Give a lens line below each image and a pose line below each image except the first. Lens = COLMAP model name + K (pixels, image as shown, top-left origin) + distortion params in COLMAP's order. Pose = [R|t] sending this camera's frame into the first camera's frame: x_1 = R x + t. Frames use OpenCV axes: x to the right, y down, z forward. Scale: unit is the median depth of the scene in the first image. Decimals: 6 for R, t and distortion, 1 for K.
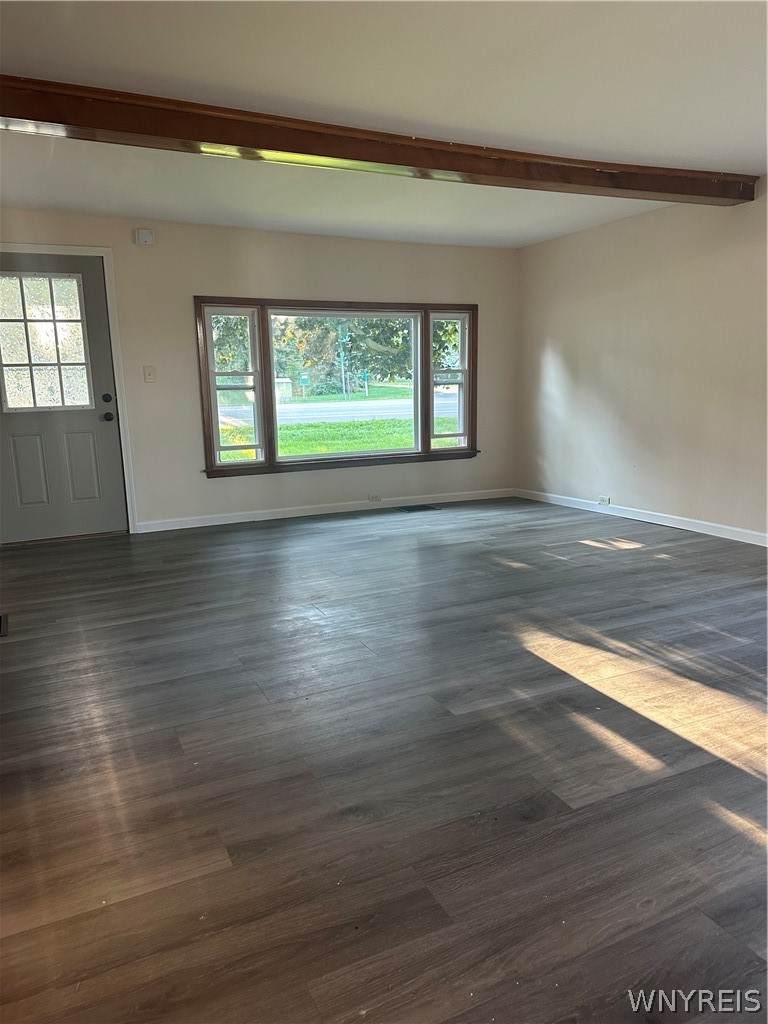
lens RADIAL K [[716.8, 0, 381.7], [0, 716.8, 497.9], [0, 0, 1]] dist [0.056641, -0.067042]
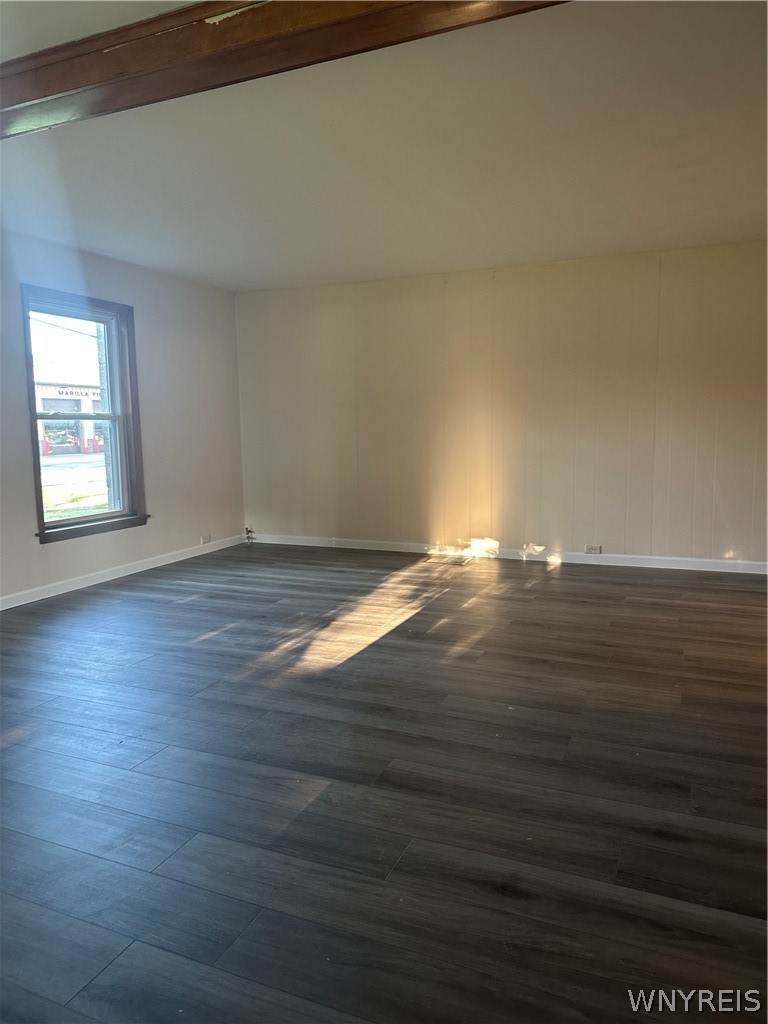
lens RADIAL K [[716.8, 0, 381.7], [0, 716.8, 497.9], [0, 0, 1]] dist [0.056641, -0.067042]
pose [[-0.656073, -0.041837, 0.753537, -0.680150], [0.158216, 0.968650, 0.191532, -0.243381], [-0.737927, 0.244880, -0.628886, 1.634240]]
